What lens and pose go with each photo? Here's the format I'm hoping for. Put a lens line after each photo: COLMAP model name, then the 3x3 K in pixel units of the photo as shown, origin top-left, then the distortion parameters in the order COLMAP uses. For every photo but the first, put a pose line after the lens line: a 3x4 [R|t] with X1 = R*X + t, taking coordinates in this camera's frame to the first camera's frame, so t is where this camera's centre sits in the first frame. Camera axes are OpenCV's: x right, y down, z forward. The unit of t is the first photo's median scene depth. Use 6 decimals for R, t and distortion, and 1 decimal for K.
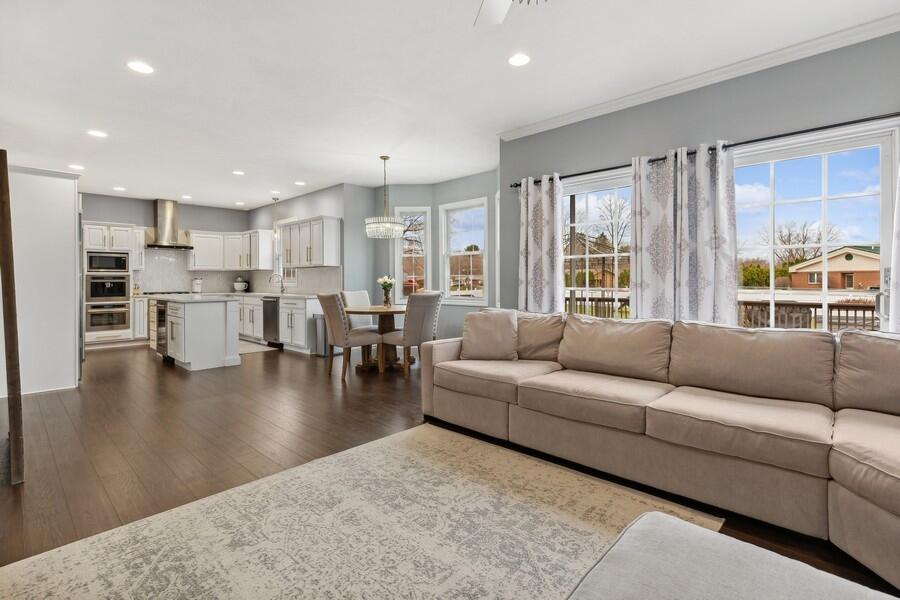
lens RADIAL K [[413.6, 0, 436.0], [0, 413.6, 275.7], [0, 0, 1]] dist [0.000414, 0.000193]
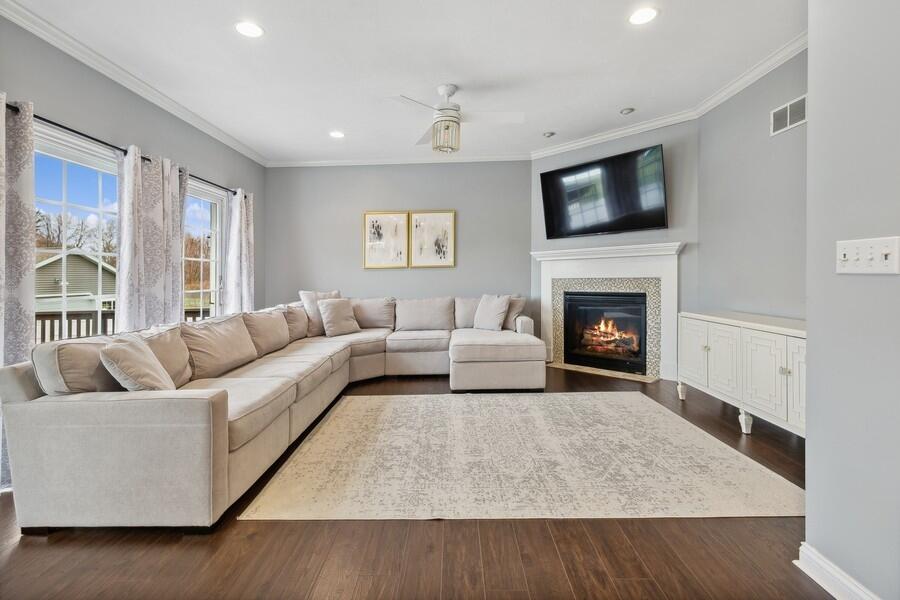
lens RADIAL K [[413.6, 0, 437.7], [0, 413.6, 276.1], [0, 0, 1]] dist [0.000414, 0.000193]
pose [[-0.671543, 0.020775, 0.740675, -1.088085], [0.023819, 0.999696, -0.006445, 0.015889], [-0.740583, 0.013314, -0.671833, 1.904462]]
